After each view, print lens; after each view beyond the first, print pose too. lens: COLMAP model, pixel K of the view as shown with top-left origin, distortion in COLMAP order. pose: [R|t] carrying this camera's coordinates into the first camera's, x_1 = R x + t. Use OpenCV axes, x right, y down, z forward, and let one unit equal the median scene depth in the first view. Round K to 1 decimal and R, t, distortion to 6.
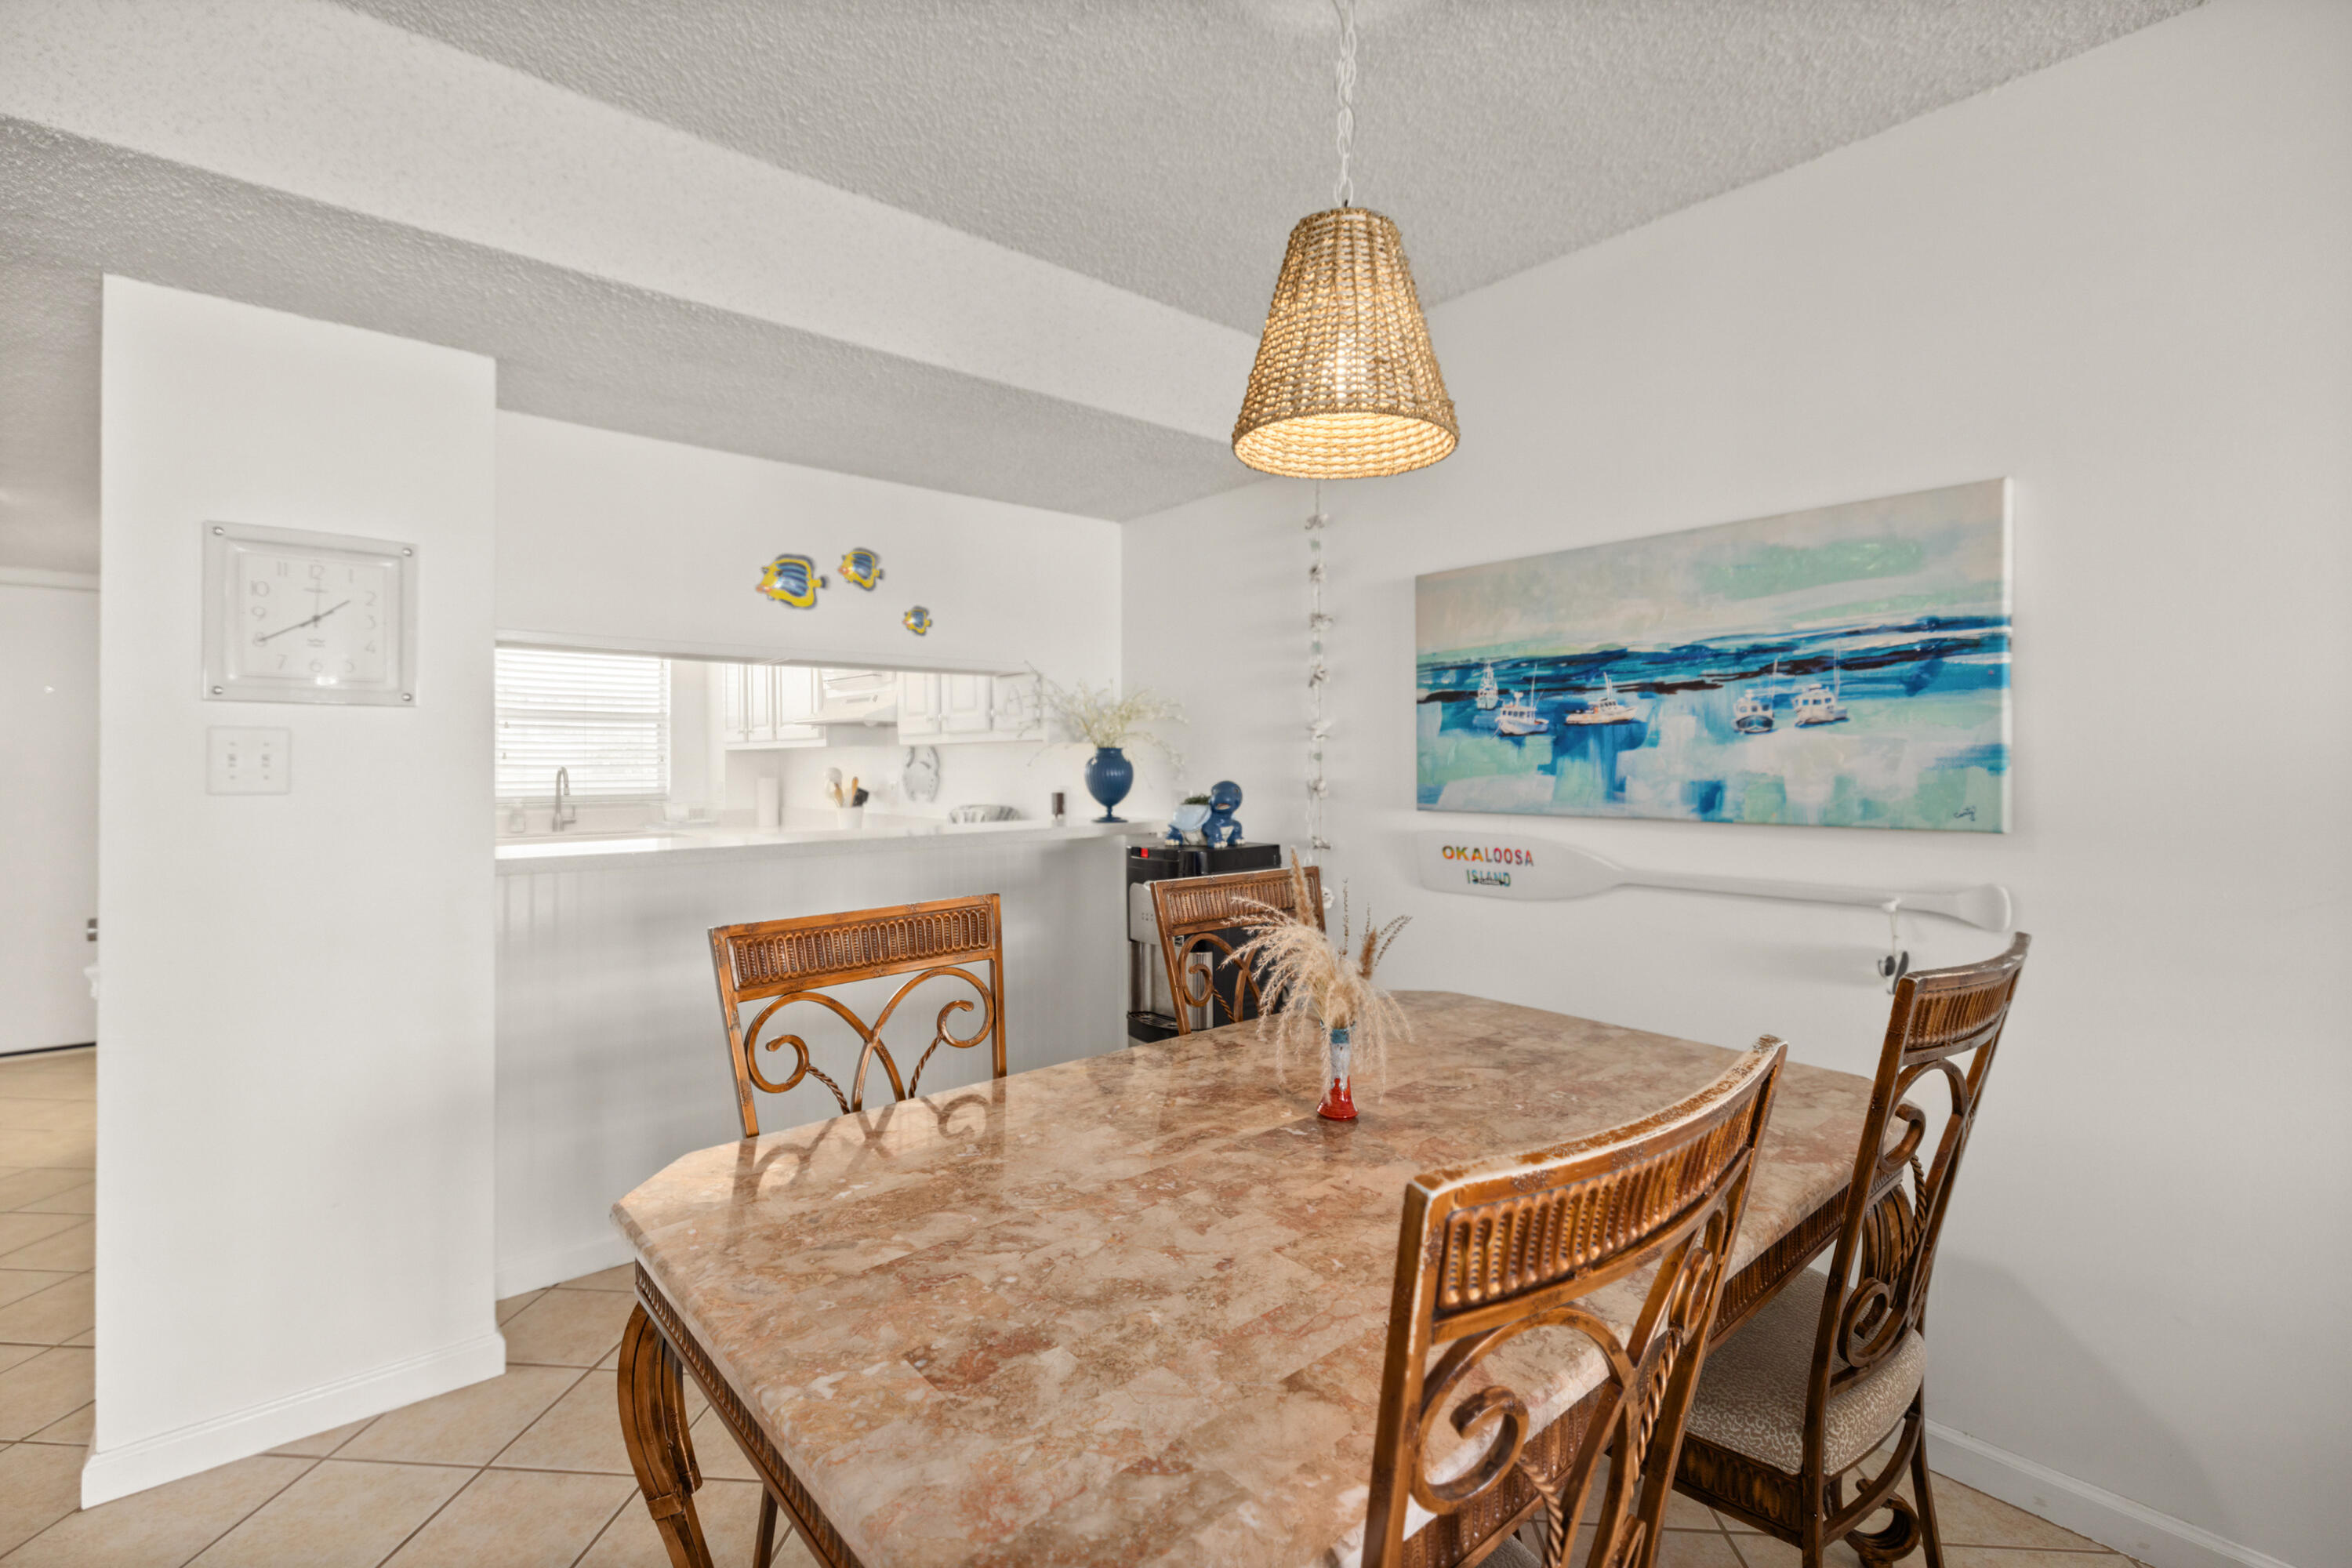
lens RADIAL K [[1027.9, 0, 1158.6], [0, 1027.9, 760.3], [0, 0, 1]] dist [0.001221, 0.000226]
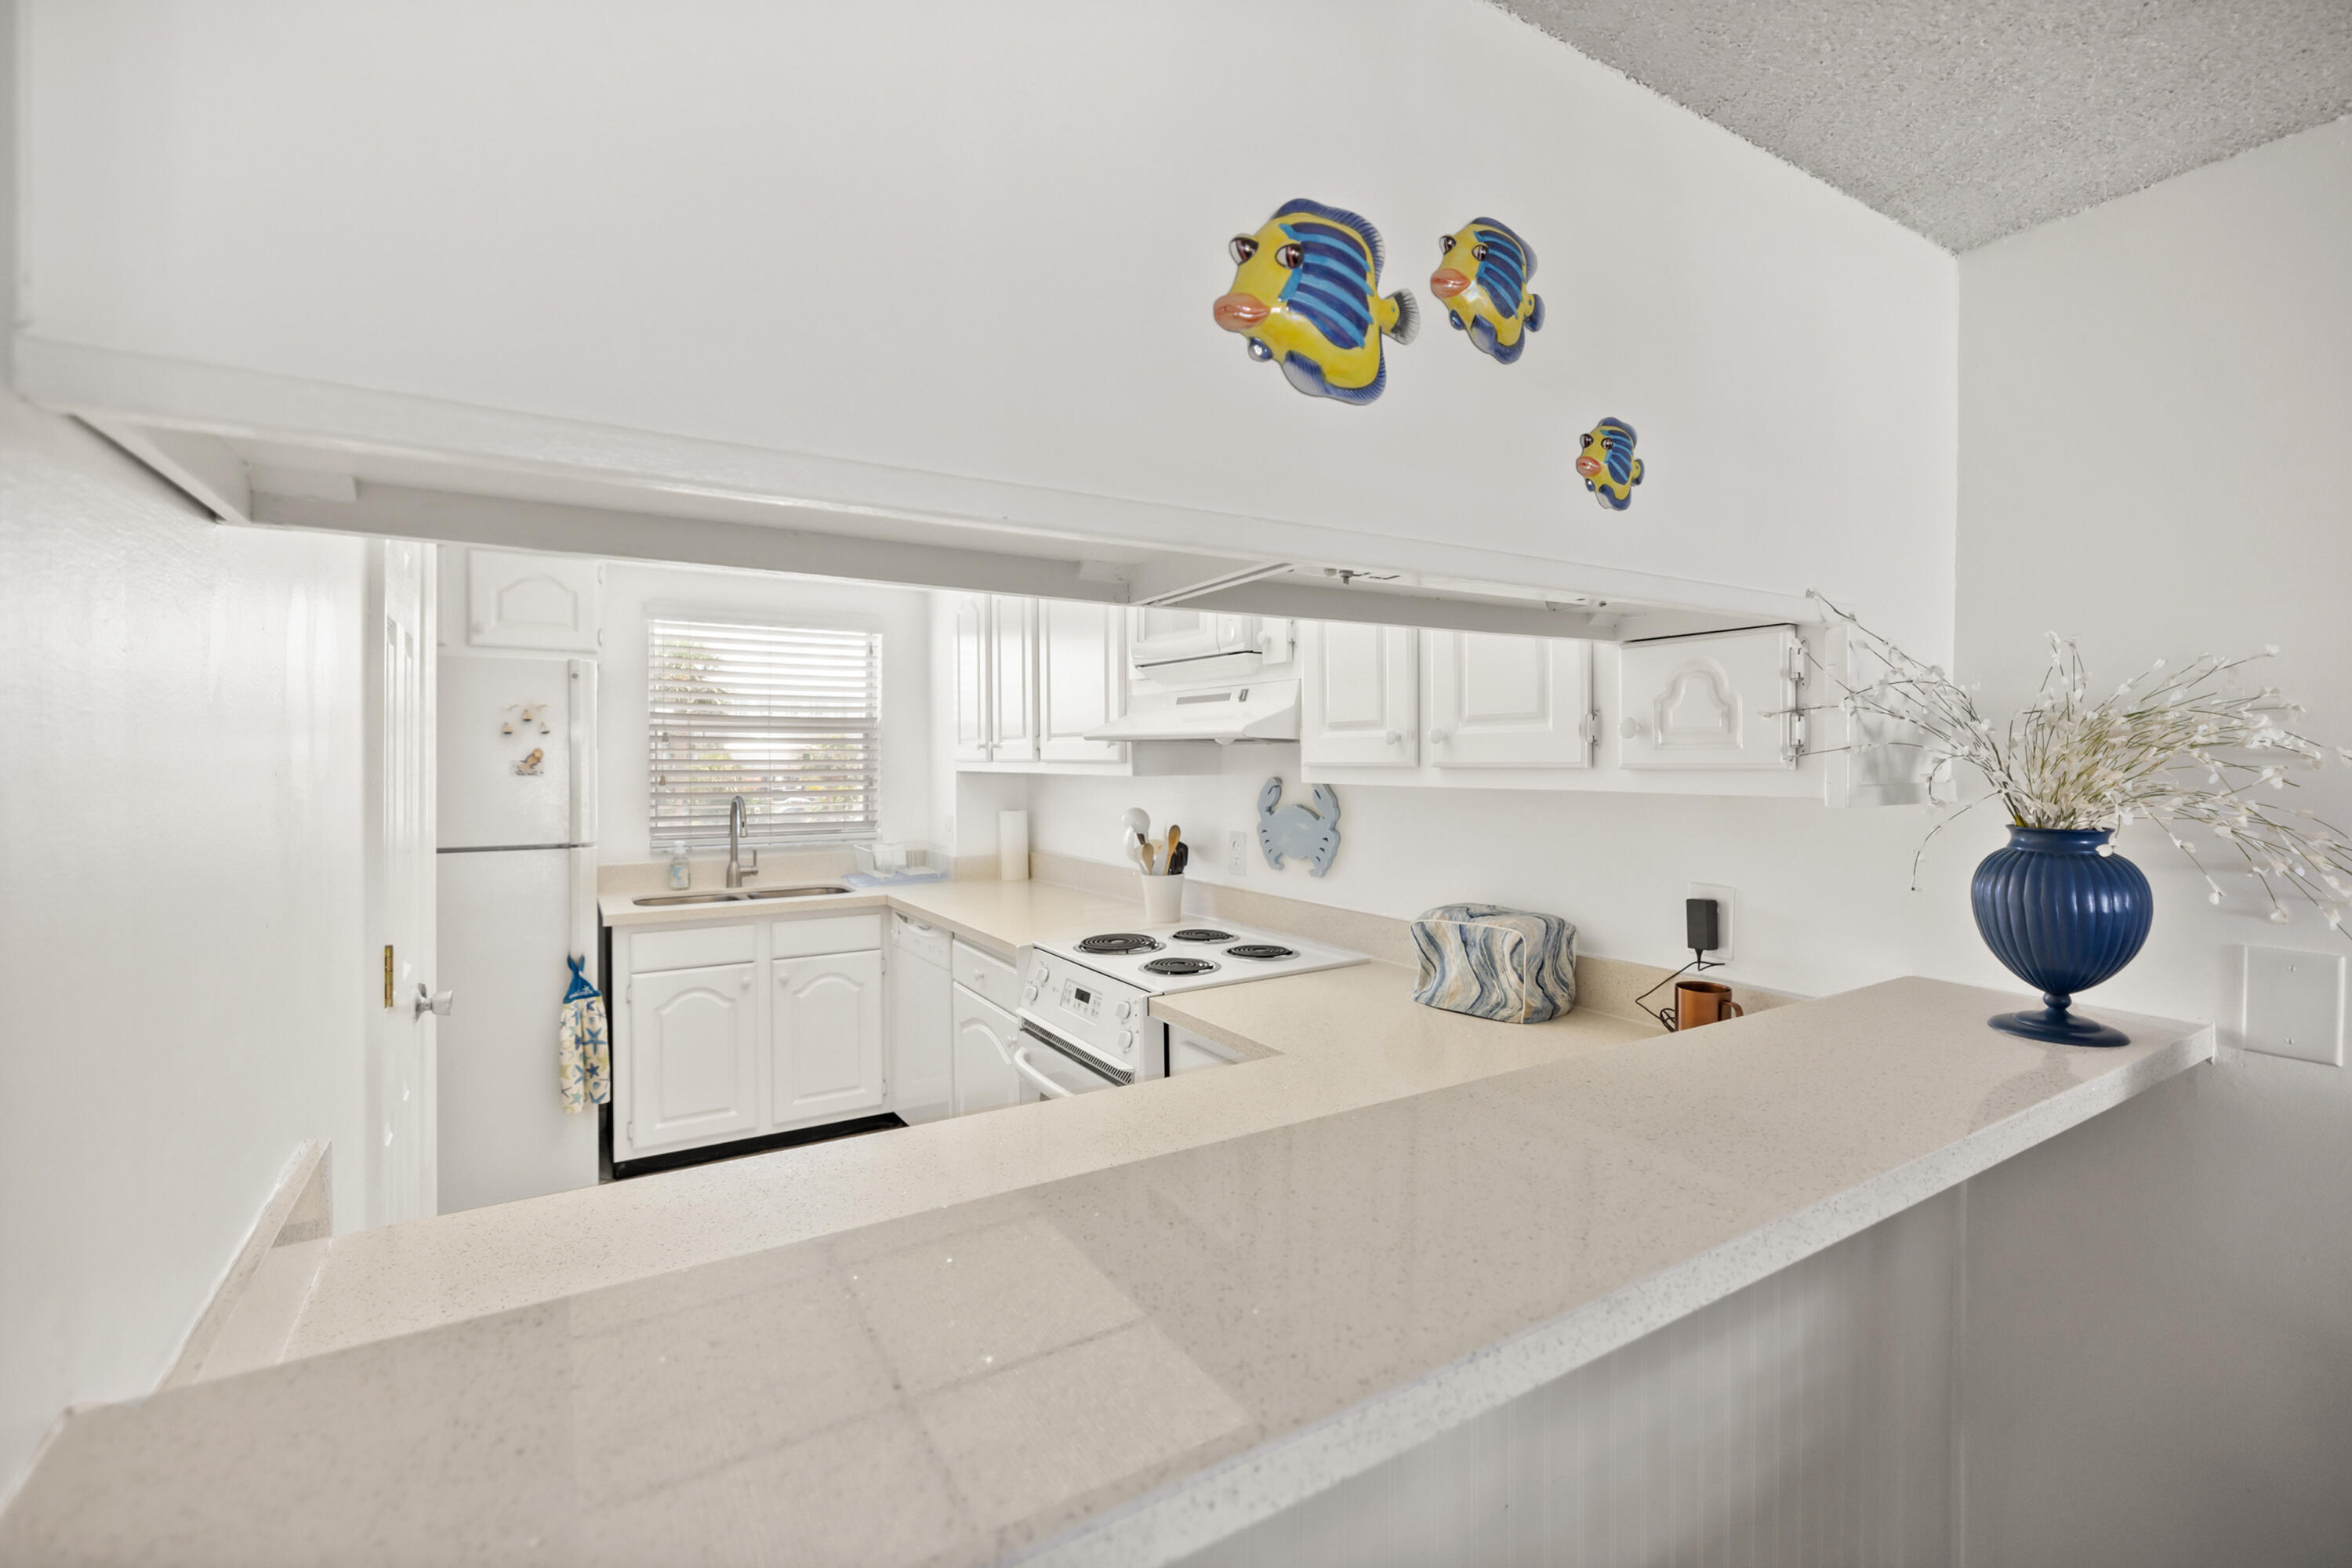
lens RADIAL K [[1015.5, 0, 1176.0], [0, 1015.5, 784.0], [0, 0, 1]] dist [0.000099, 0.000037]
pose [[0.988762, 0.005629, -0.149392, -0.340782], [-0.001481, 0.999611, 0.027862, -0.041655], [0.149491, -0.027327, 0.988385, 0.678563]]
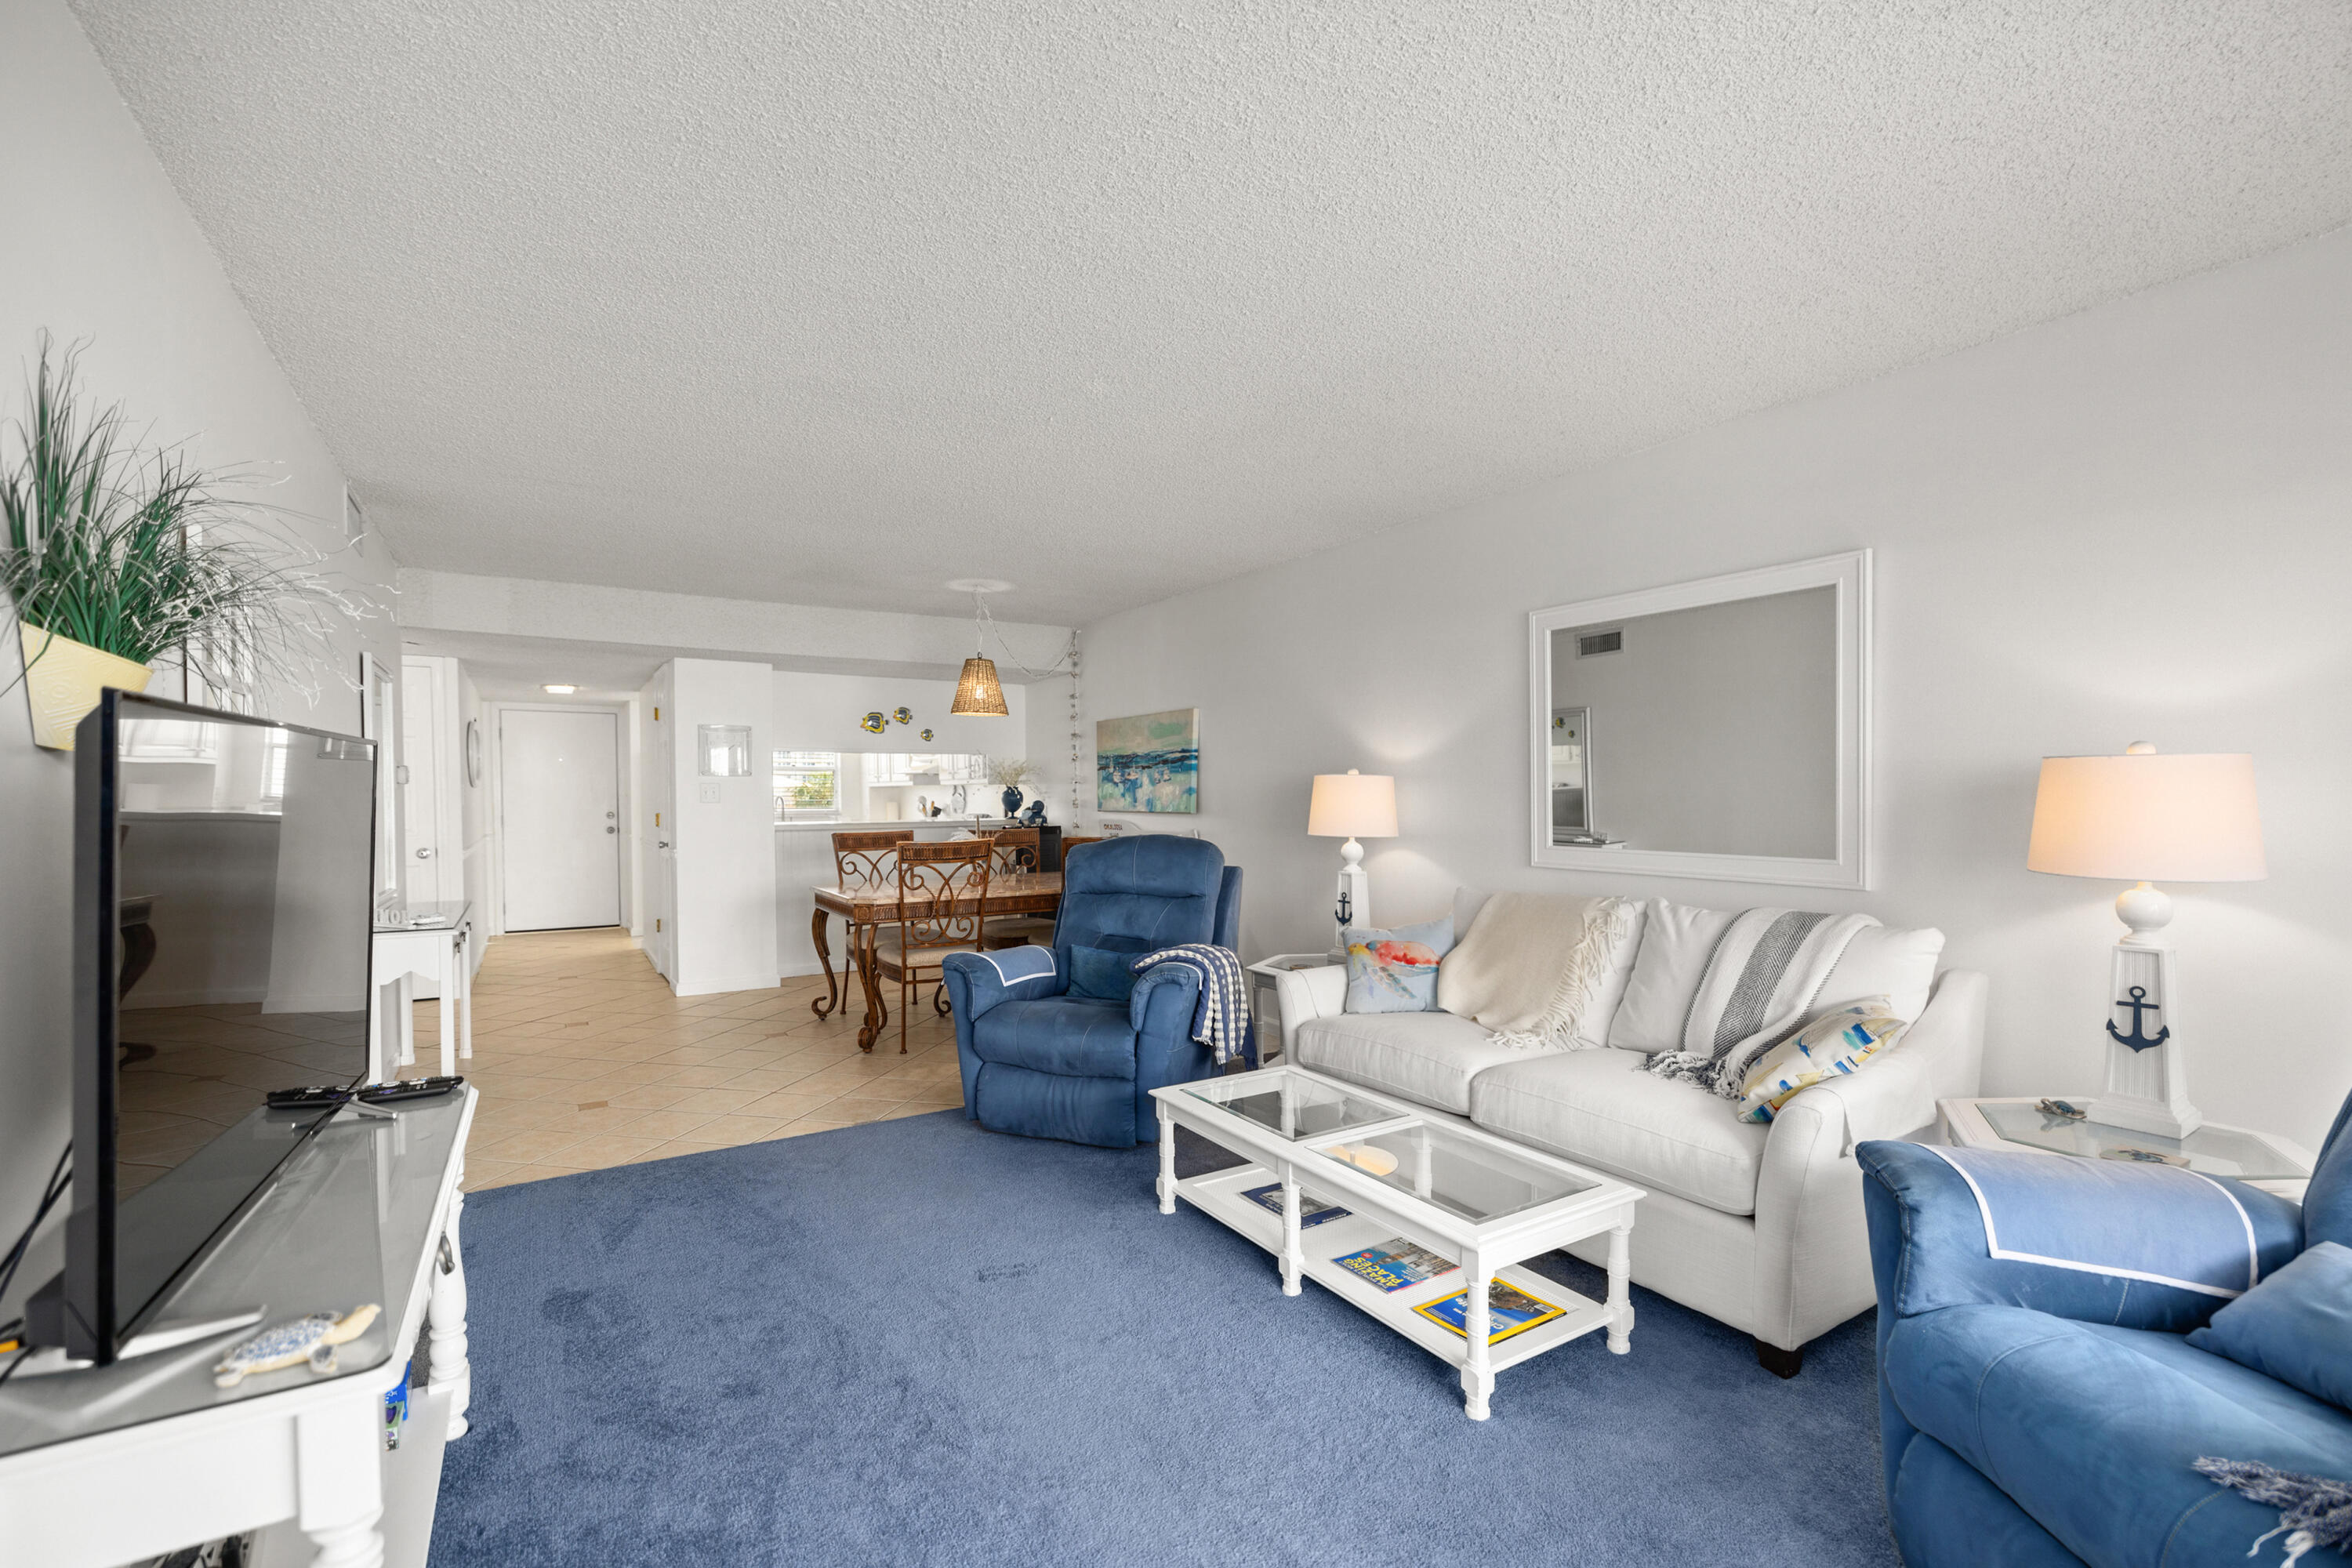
lens RADIAL K [[1034.0, 0, 1171.3], [0, 1034.0, 824.2], [0, 0, 1]] dist [-0.000086, 0.000020]
pose [[0.988408, 0.003401, -0.151783, 0.739584], [0.001318, 0.999519, 0.030975, -0.000809], [0.151816, -0.030816, 0.987928, -1.390274]]
